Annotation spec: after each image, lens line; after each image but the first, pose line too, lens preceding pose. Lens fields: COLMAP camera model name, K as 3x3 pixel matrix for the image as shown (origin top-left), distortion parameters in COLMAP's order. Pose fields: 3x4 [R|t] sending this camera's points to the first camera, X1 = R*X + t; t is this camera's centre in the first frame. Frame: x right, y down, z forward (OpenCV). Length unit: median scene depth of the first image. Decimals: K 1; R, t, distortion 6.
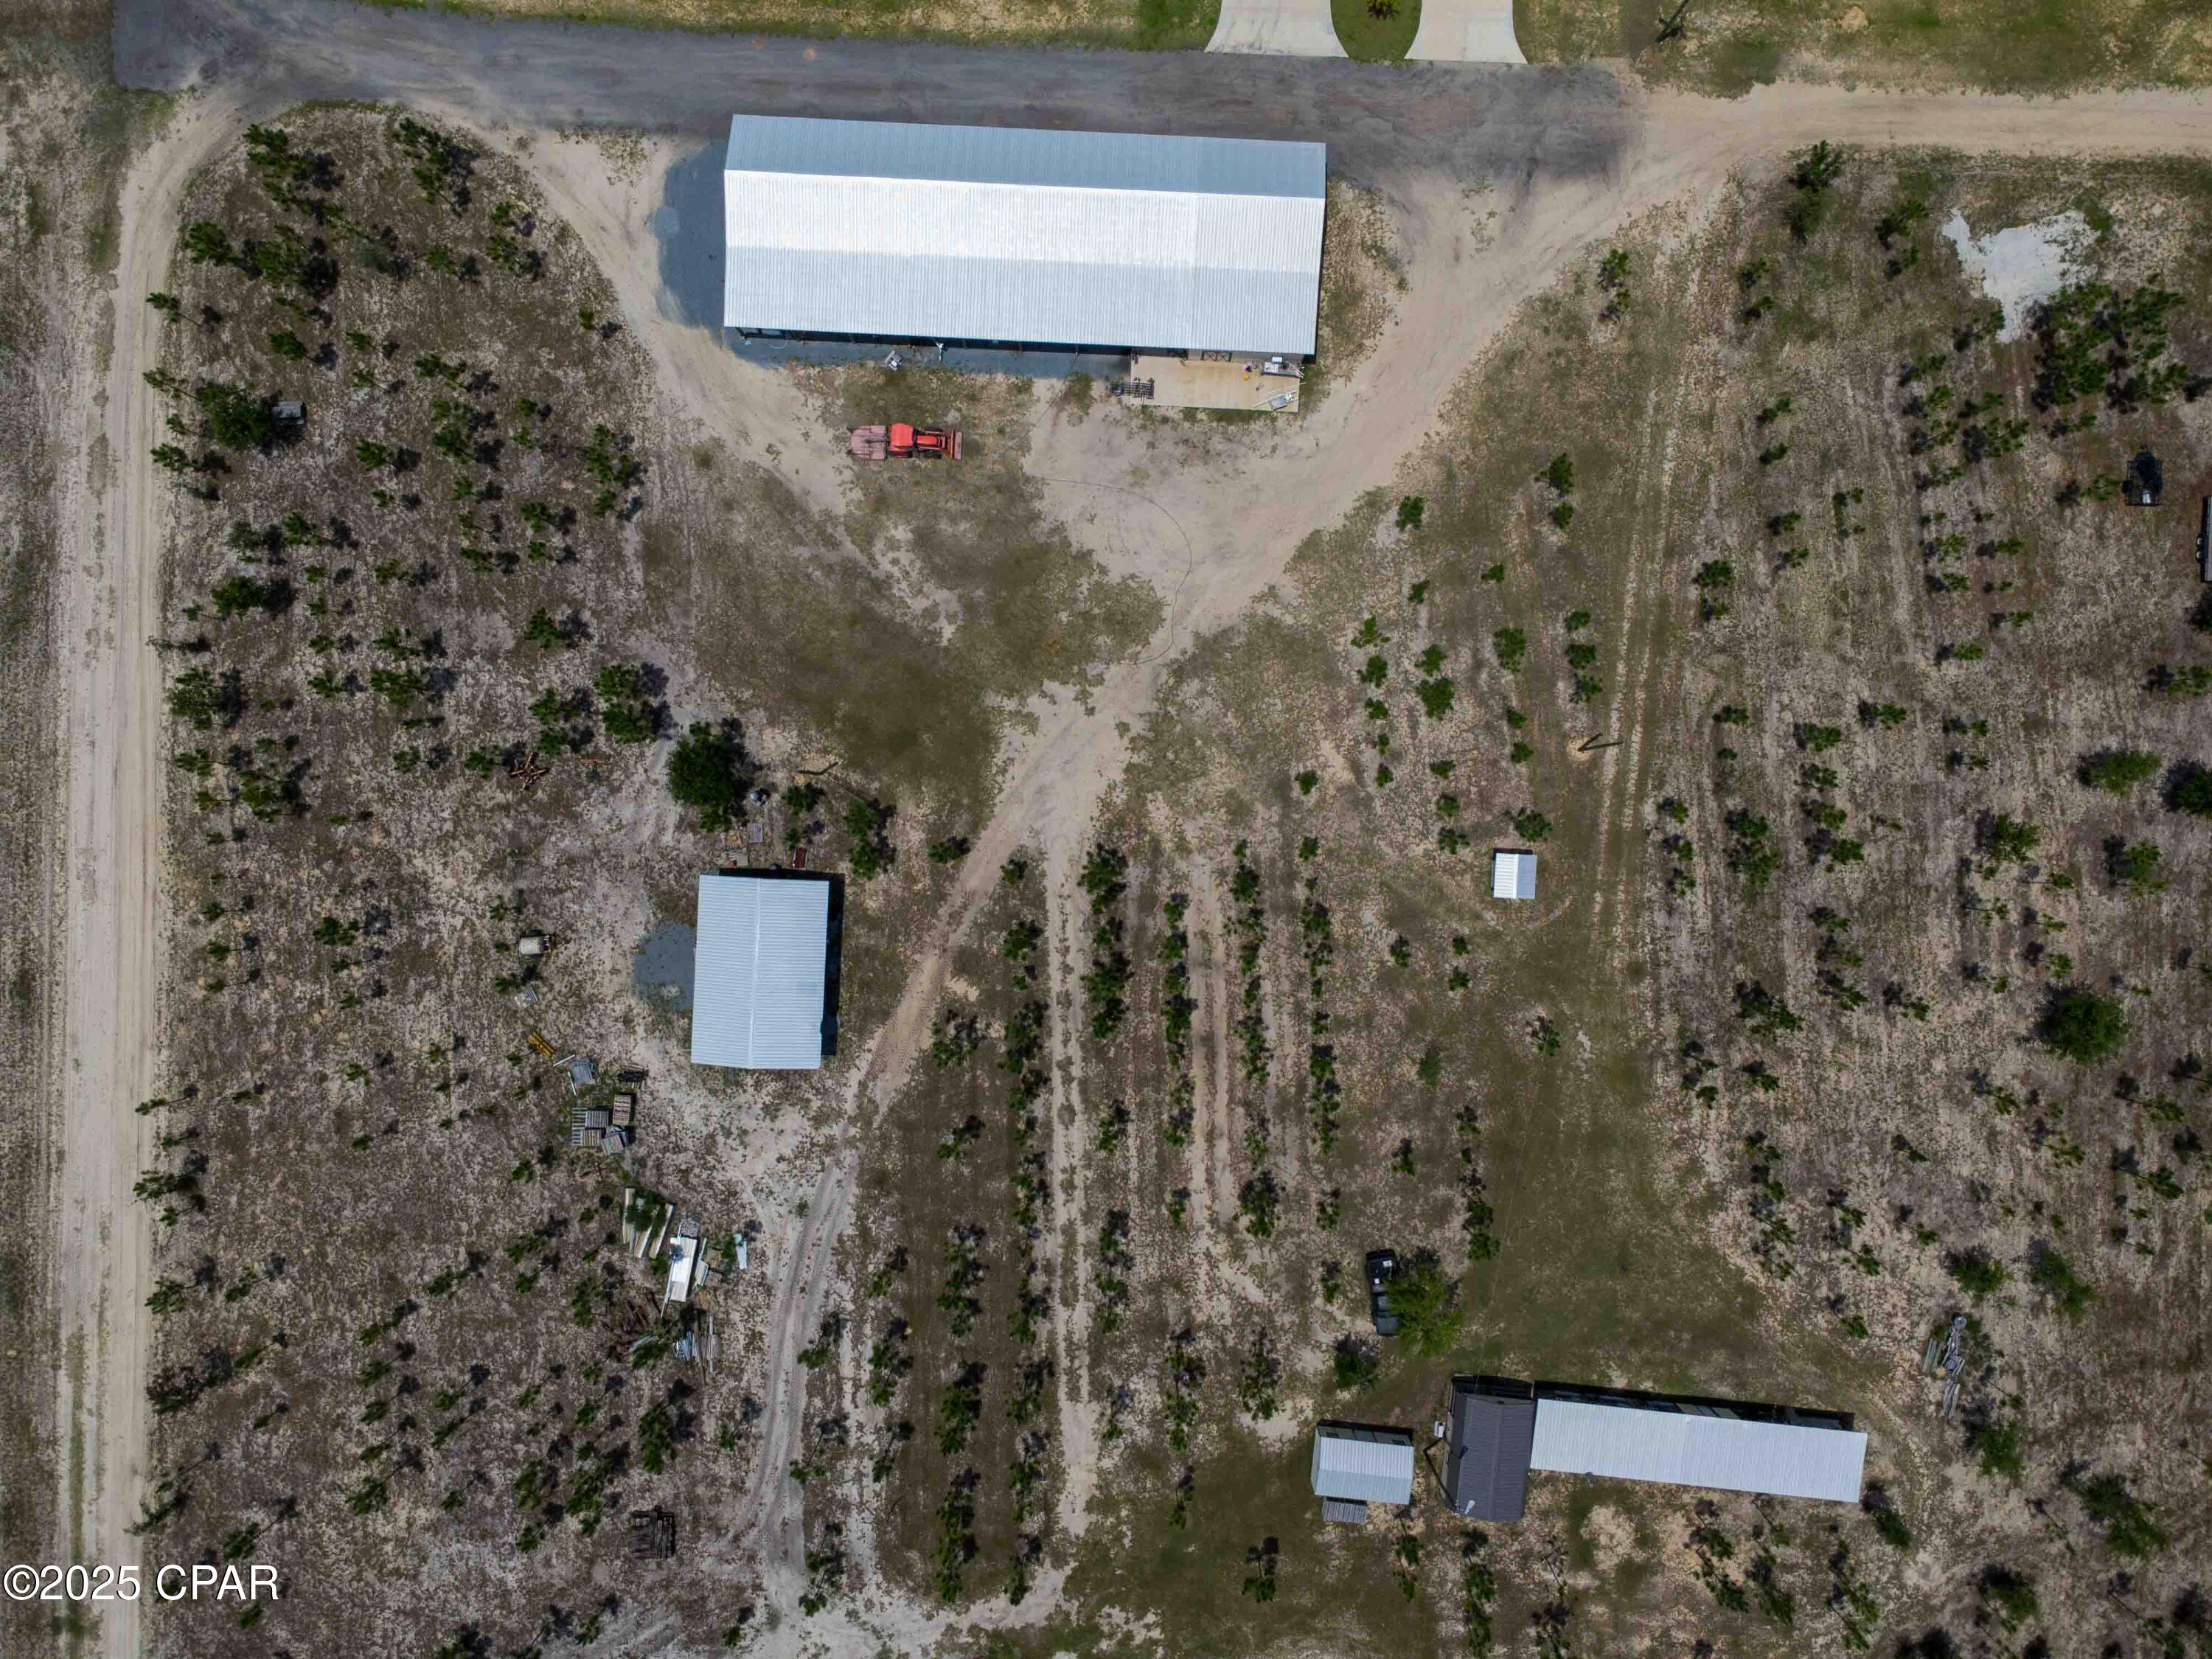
lens RADIAL K [[1604.6, 0, 1106.0], [0, 1604.6, 829.5], [0, 0, 1]] dist [0.019332, -0.020921]
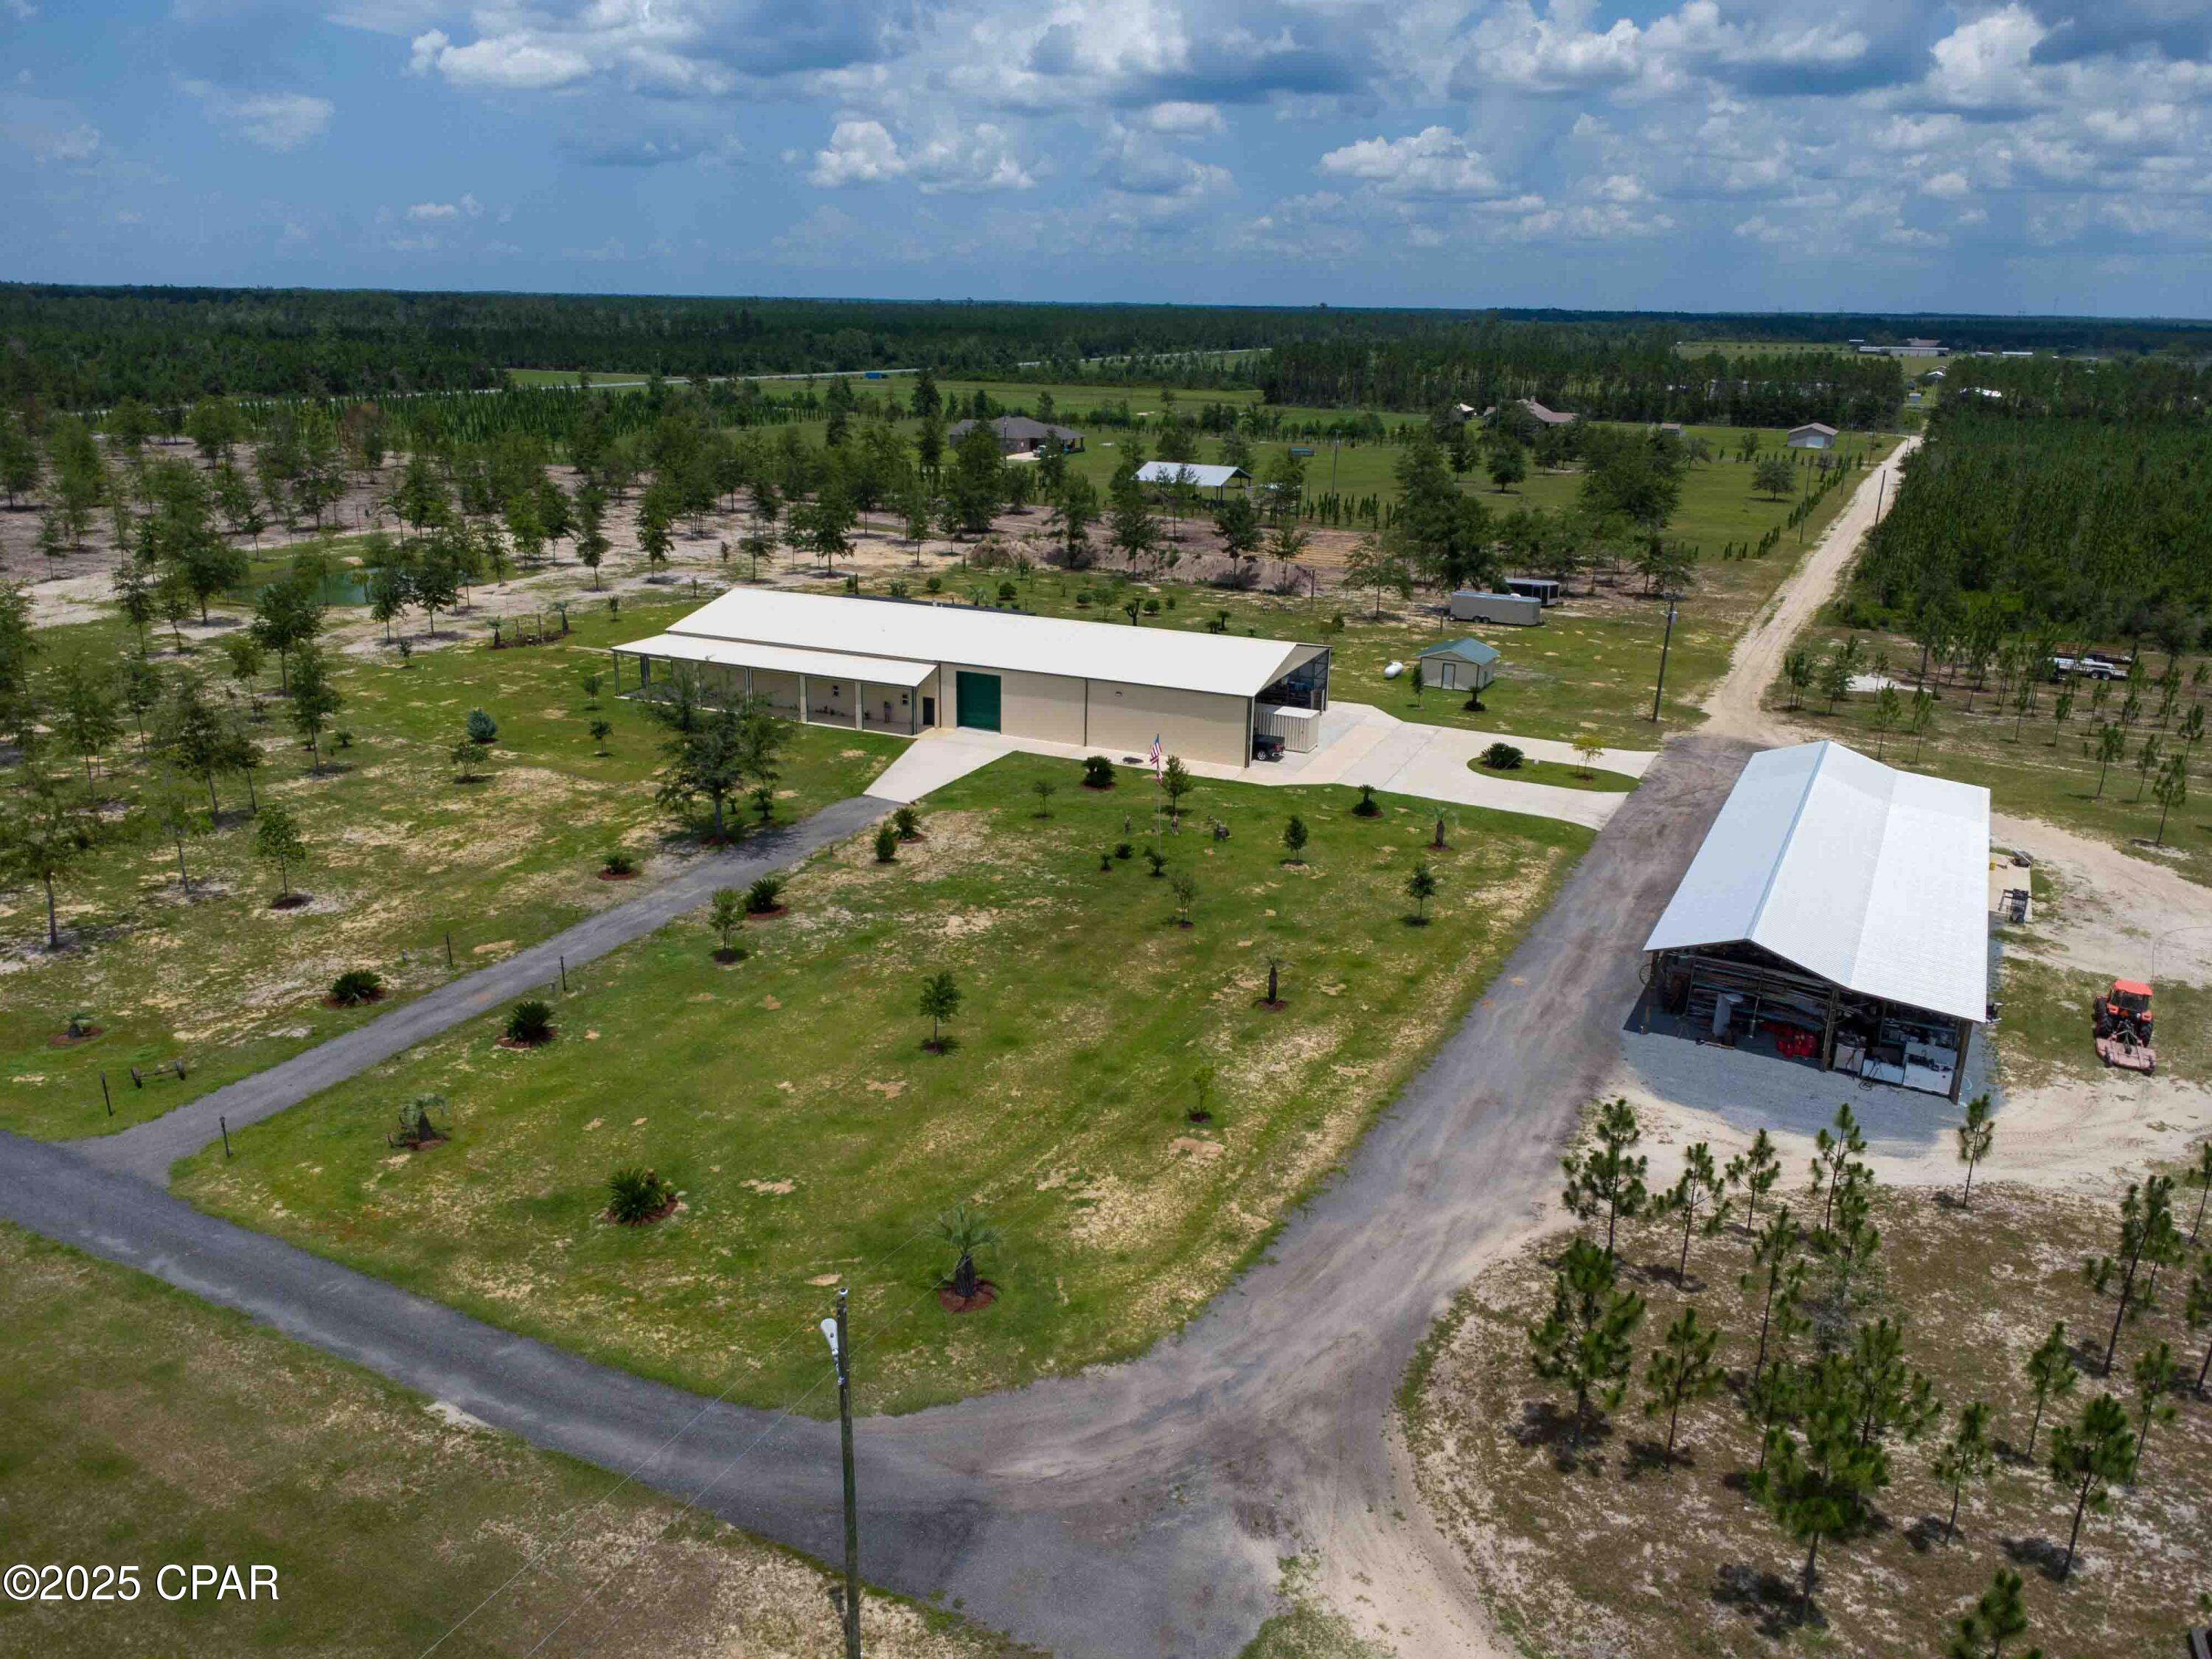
lens RADIAL K [[1604.6, 0, 1106.0], [0, 1604.6, 829.5], [0, 0, 1]] dist [0.019332, -0.020921]
pose [[0.424037, -0.273107, 0.863484, -0.875977], [0.905402, 0.149894, -0.397213, -0.372519], [-0.020949, 0.950234, 0.310833, 0.713363]]
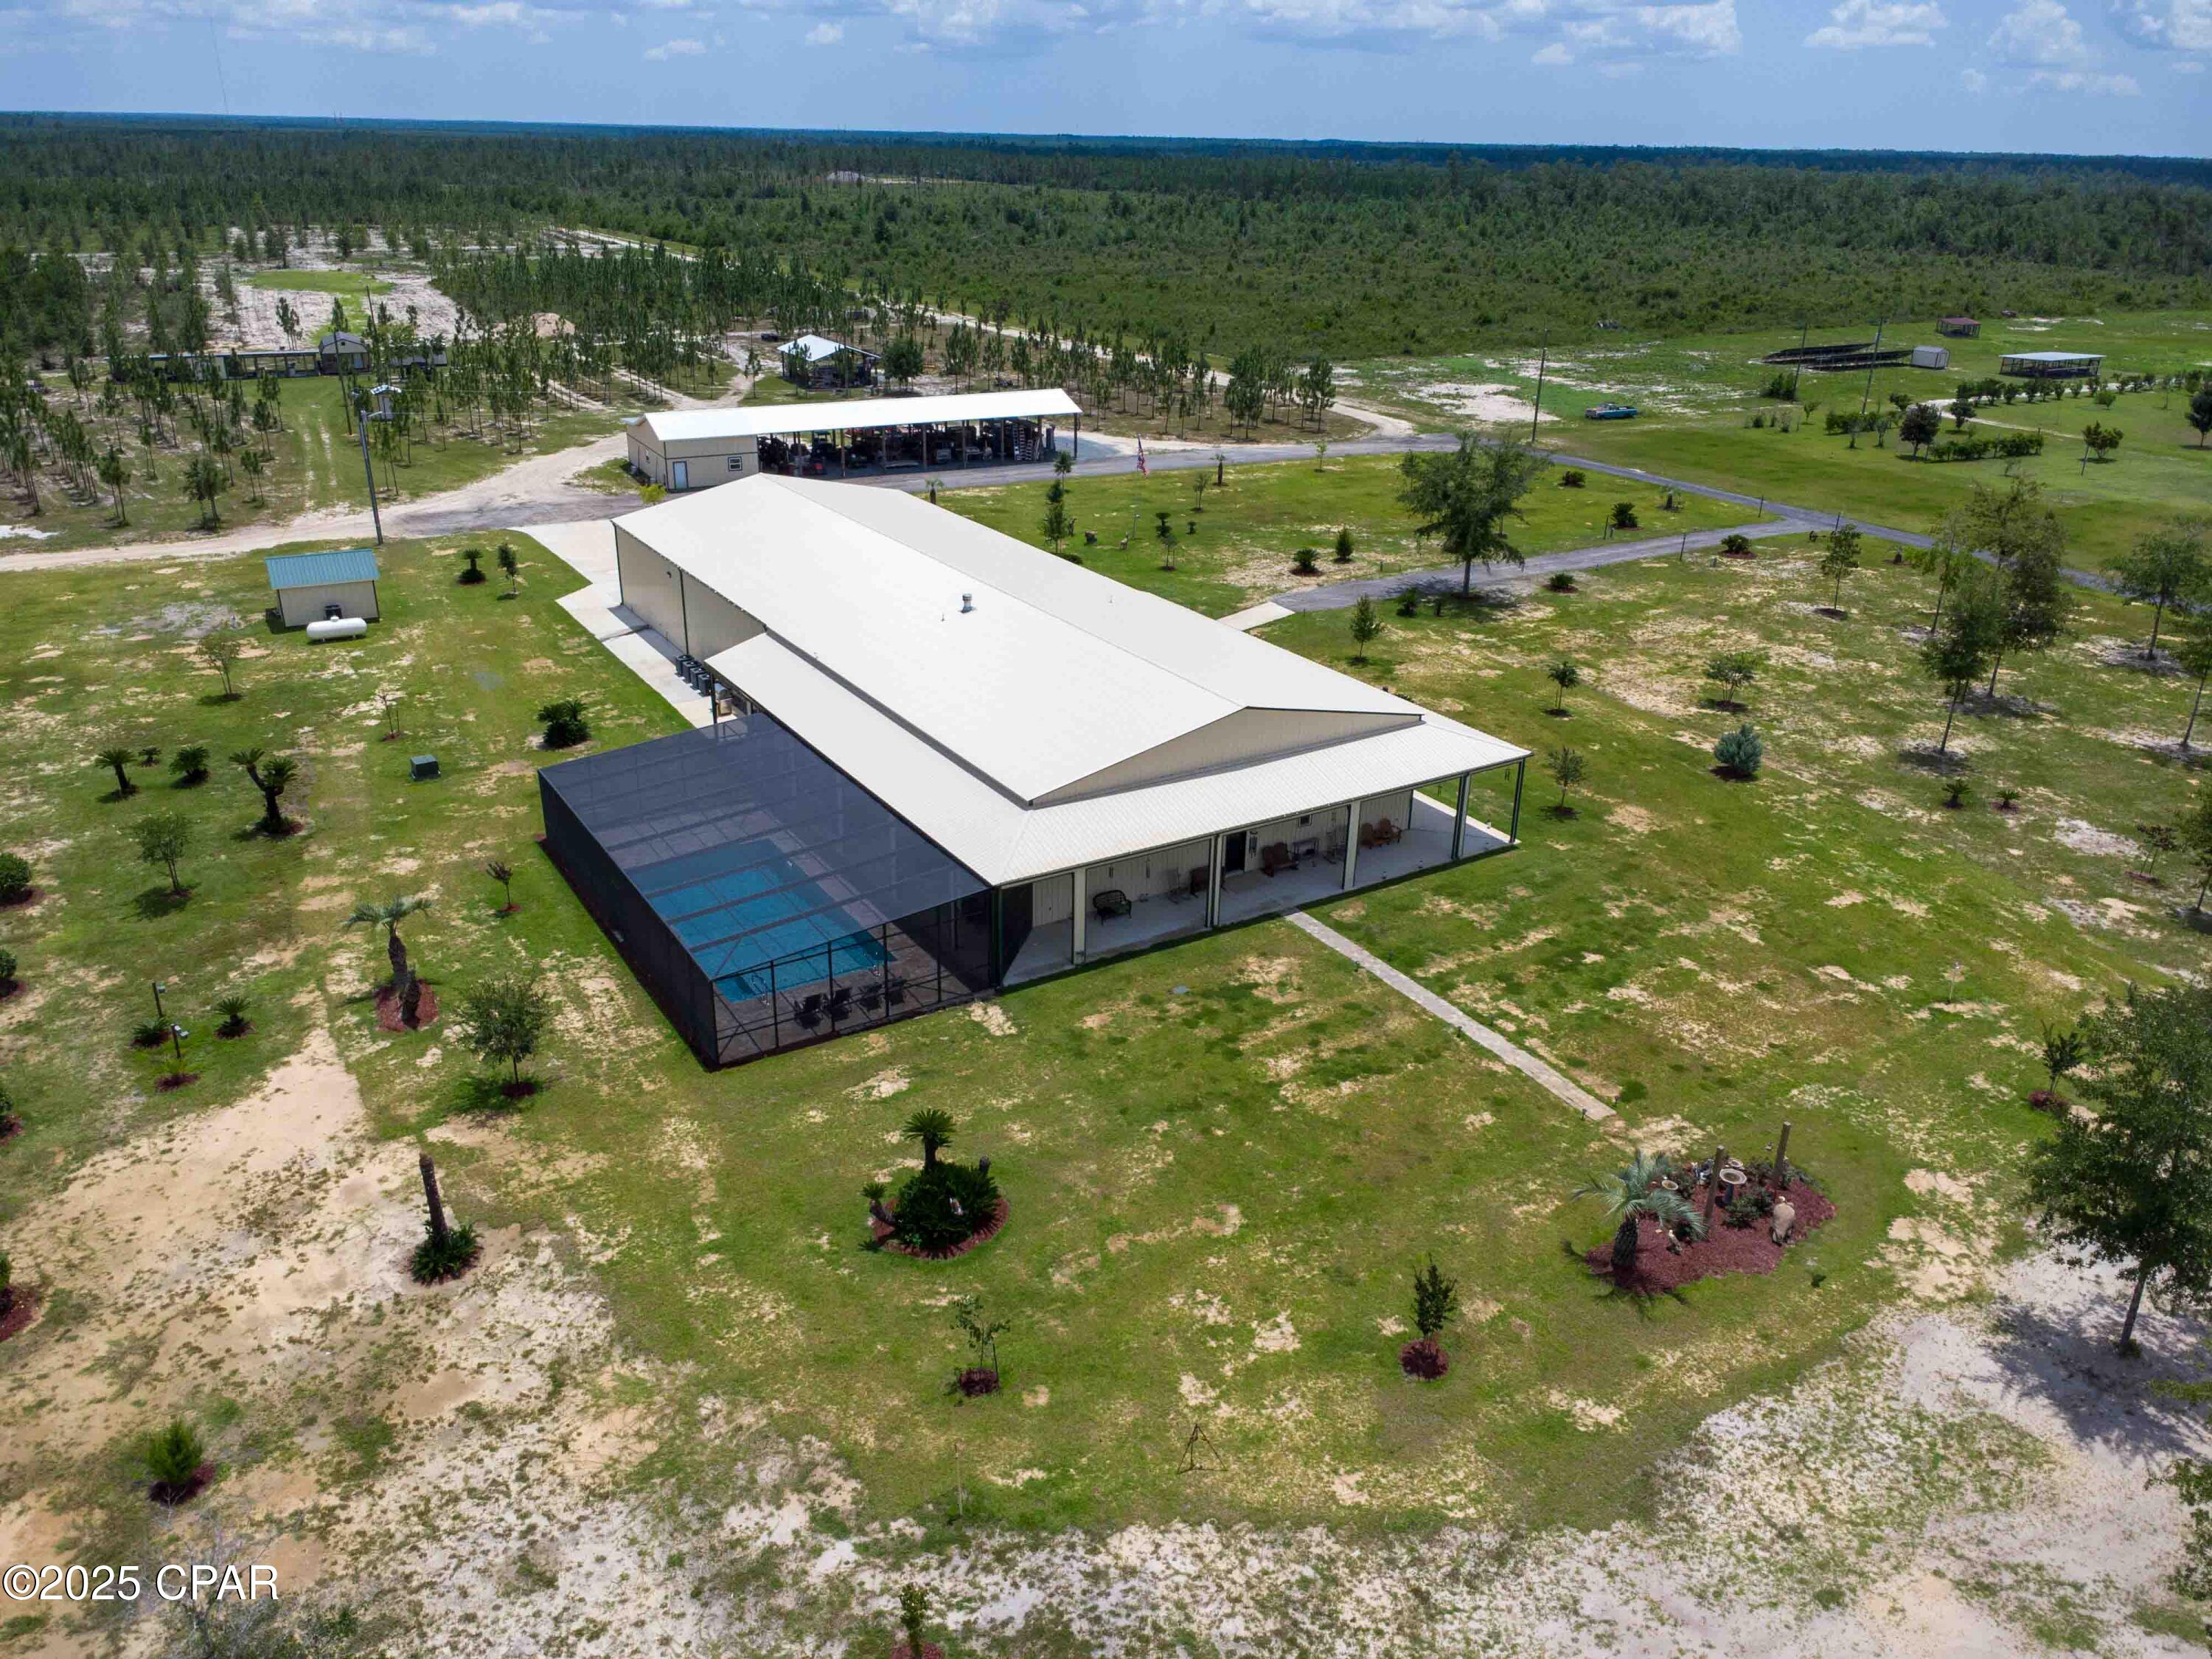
lens RADIAL K [[1604.6, 0, 1106.0], [0, 1604.6, 829.5], [0, 0, 1]] dist [0.019332, -0.020921]
pose [[-0.850960, 0.197475, -0.486694, 0.486247], [-0.525058, -0.343616, 0.778616, -1.609524], [-0.013479, 0.918113, 0.396089, 0.749860]]
